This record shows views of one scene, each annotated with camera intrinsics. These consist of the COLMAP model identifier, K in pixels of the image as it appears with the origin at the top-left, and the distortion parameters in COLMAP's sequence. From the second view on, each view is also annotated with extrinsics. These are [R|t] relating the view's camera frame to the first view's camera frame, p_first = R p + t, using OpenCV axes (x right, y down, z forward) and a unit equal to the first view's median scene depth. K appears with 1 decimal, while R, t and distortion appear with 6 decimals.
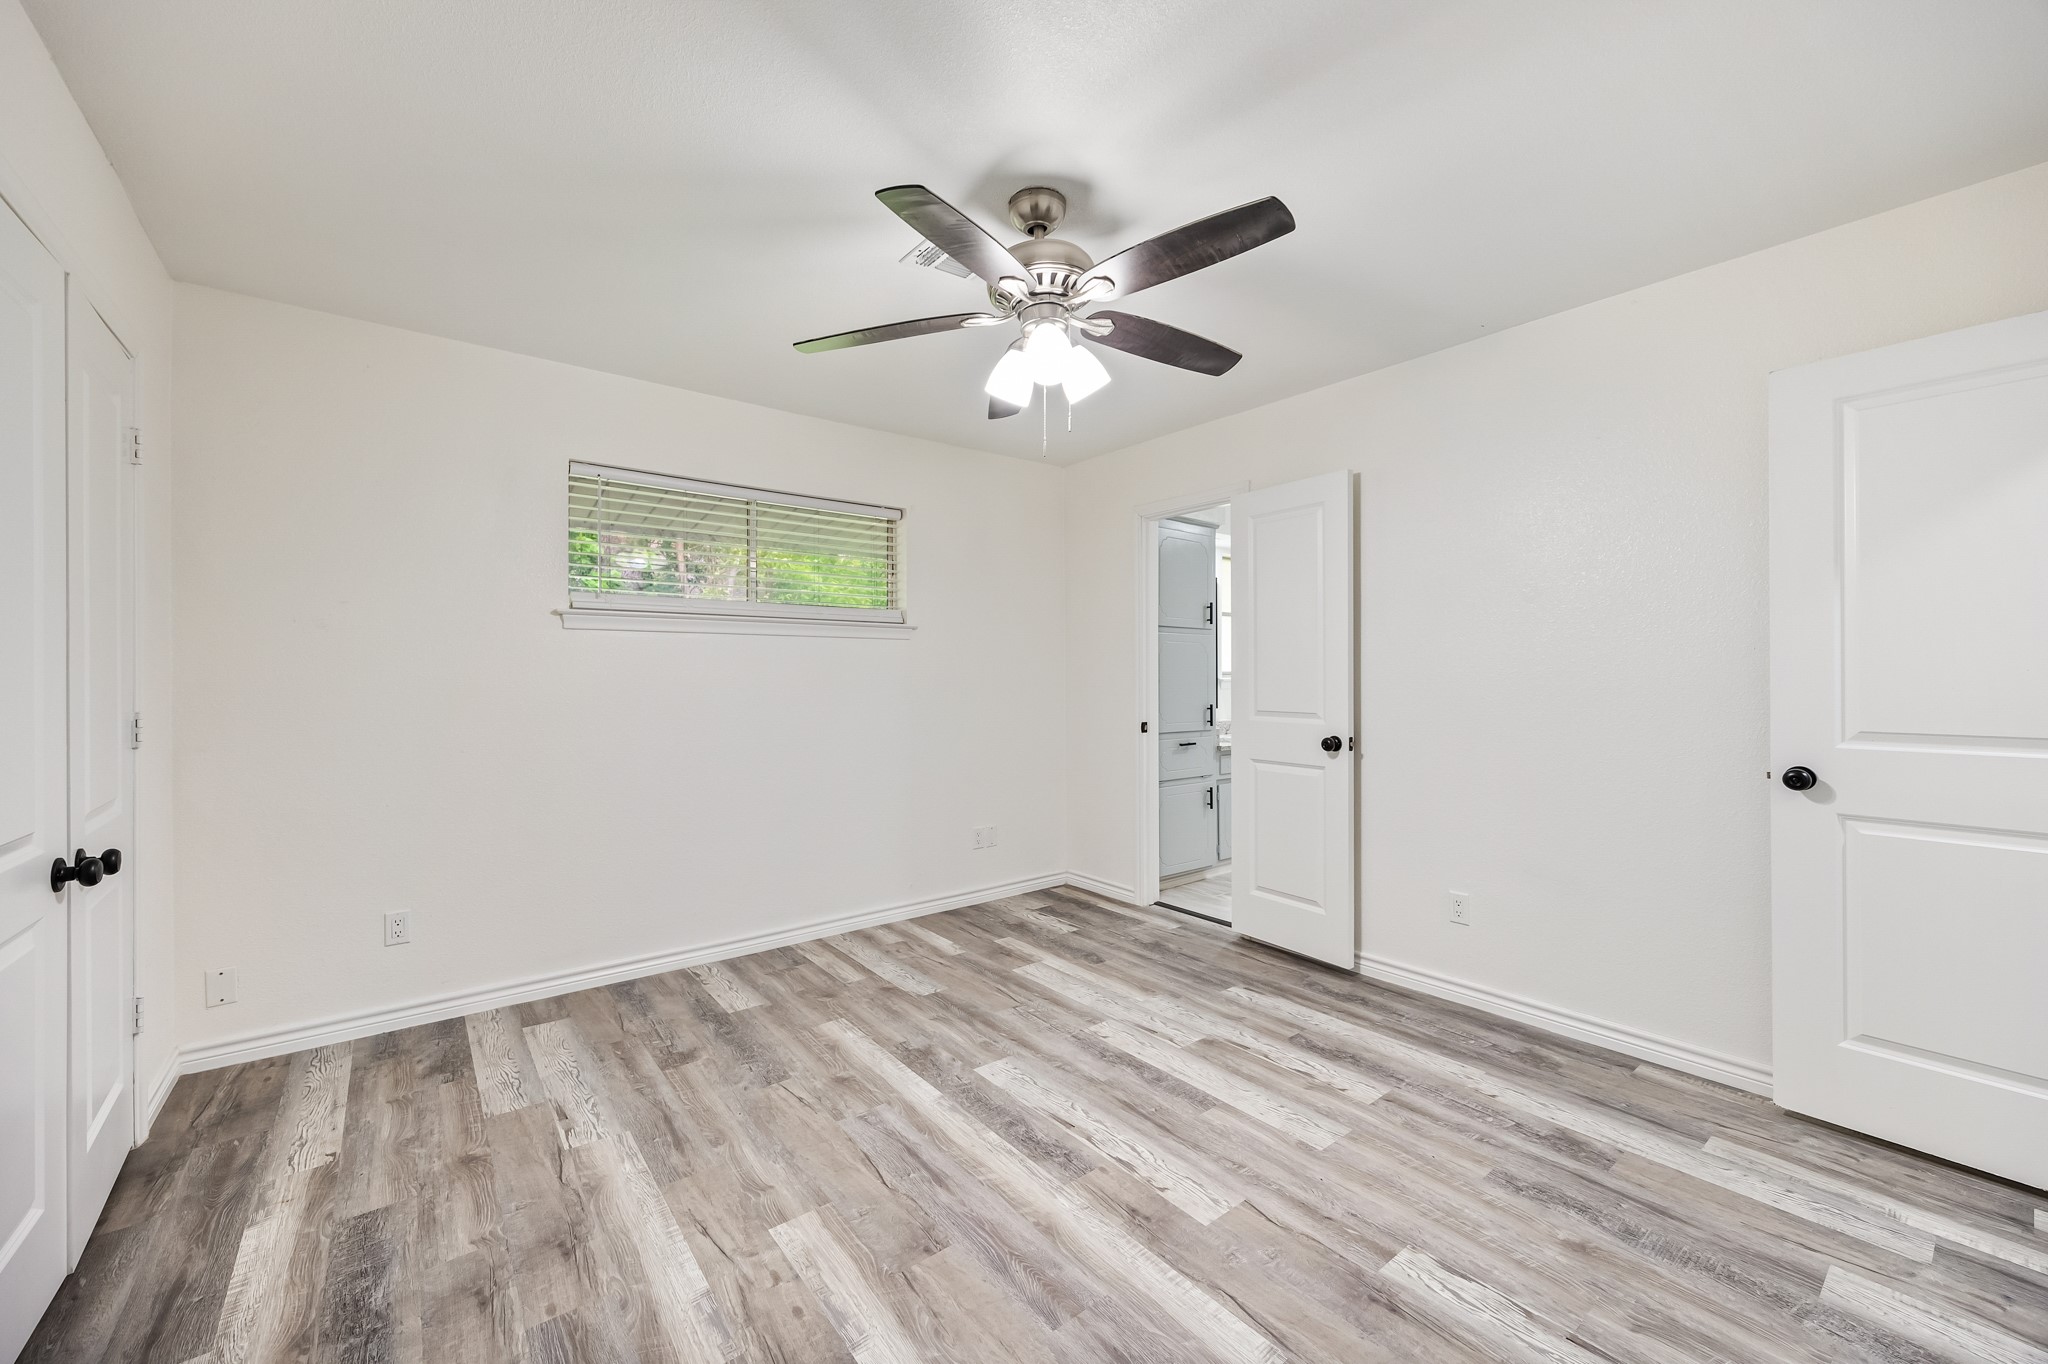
lens RADIAL K [[782.2, 0, 1042.4], [0, 782.2, 669.1], [0, 0, 1]] dist [-0.002413, 0.000645]
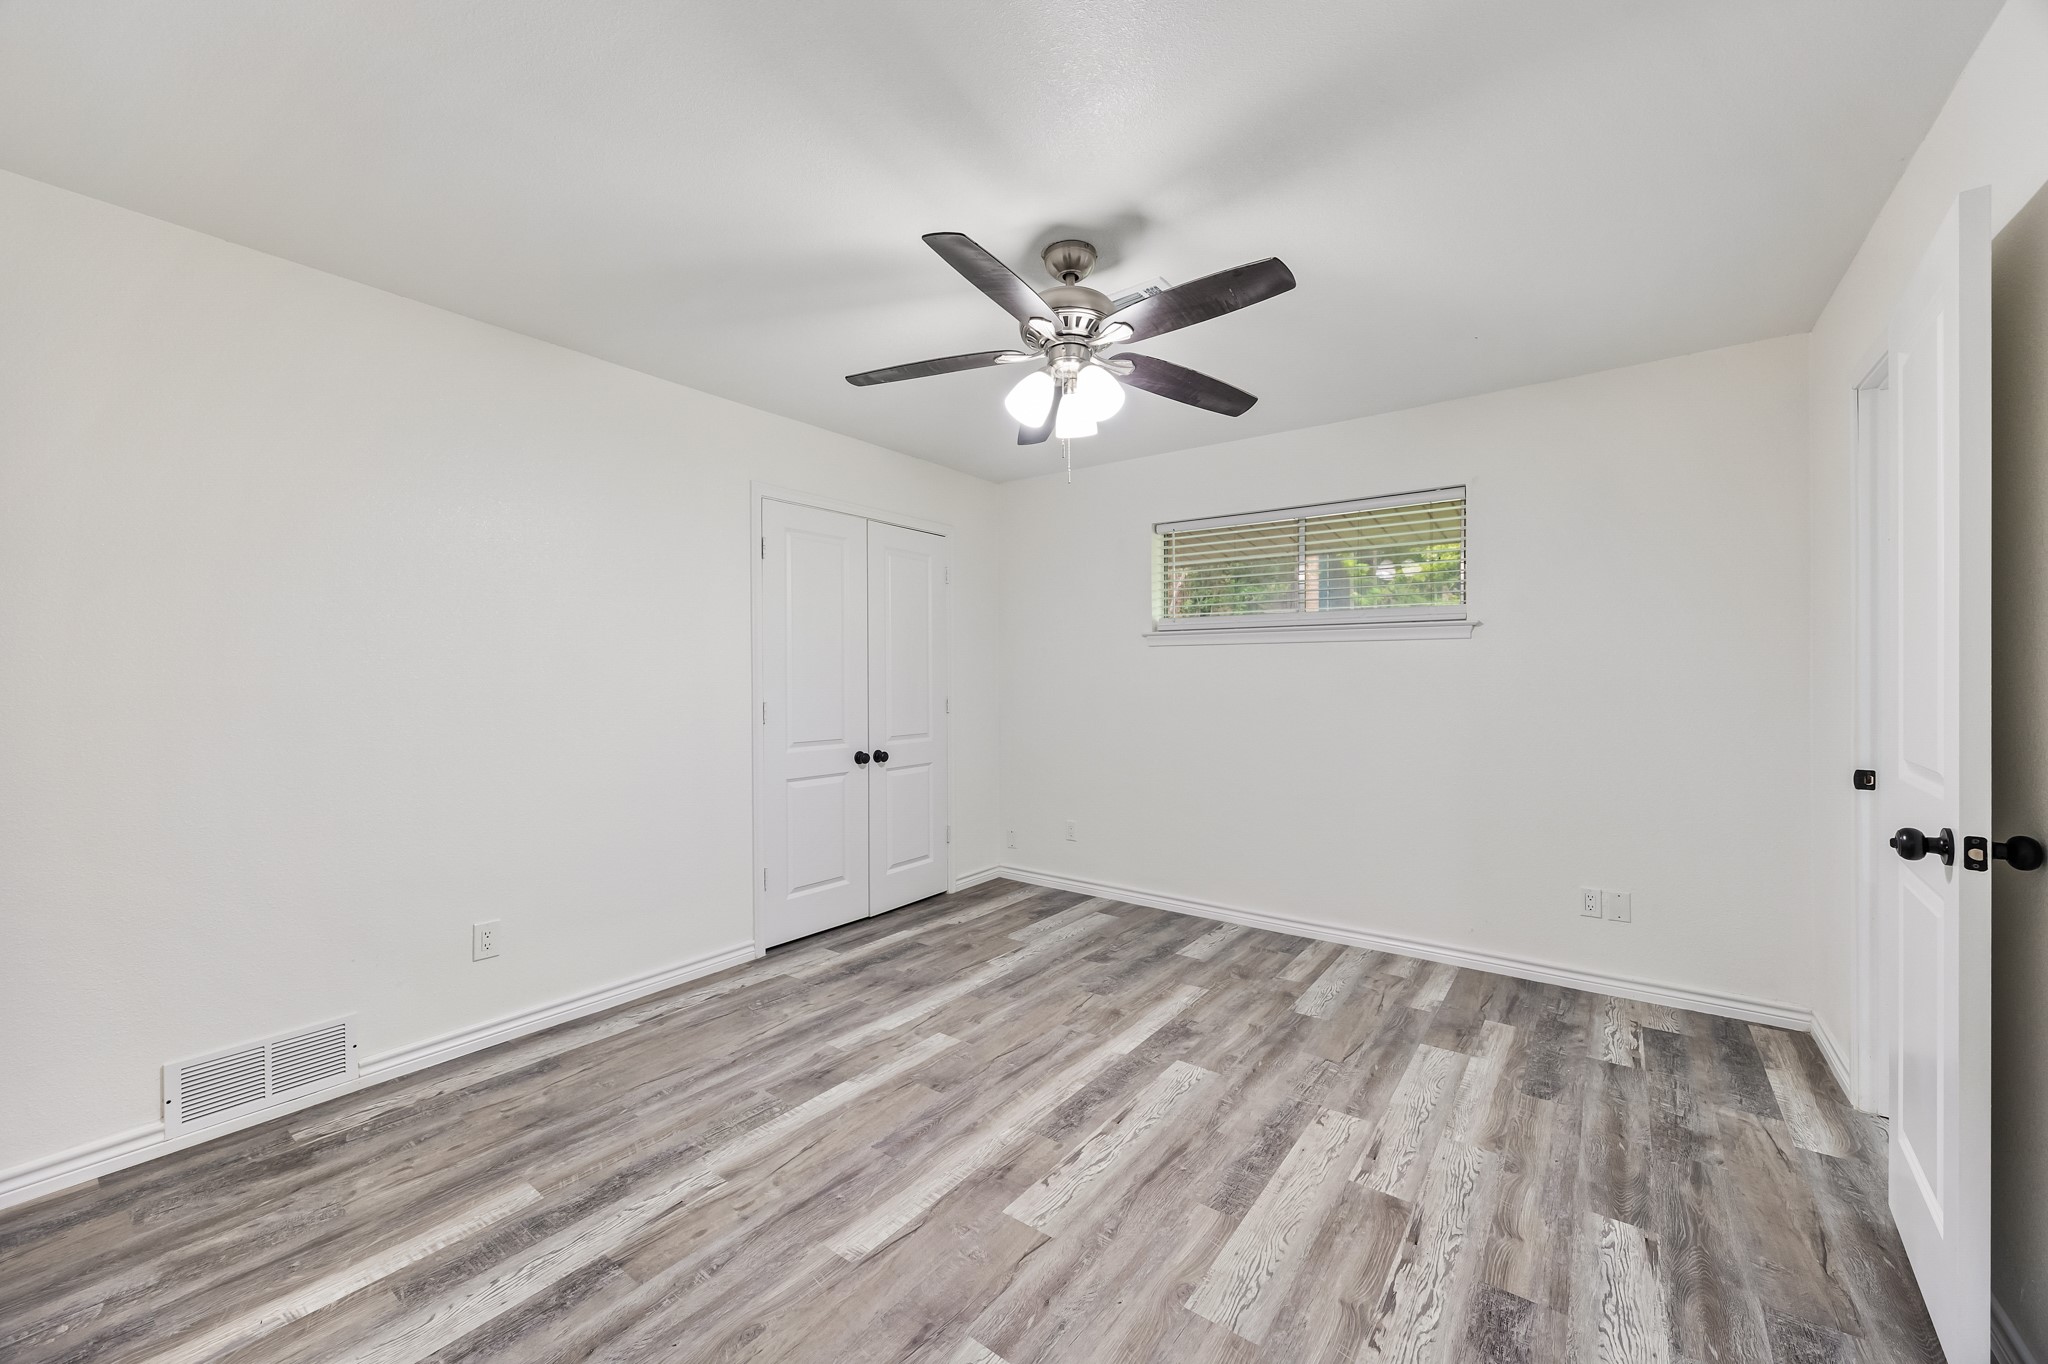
lens RADIAL K [[782.2, 0, 1035.1], [0, 782.2, 679.2], [0, 0, 1]] dist [-0.002413, 0.000645]
pose [[0.272928, 0.005037, -0.962021, 0.793791], [0.006787, 0.999951, 0.007162, -0.004649], [0.962010, -0.008484, 0.272881, 0.495047]]
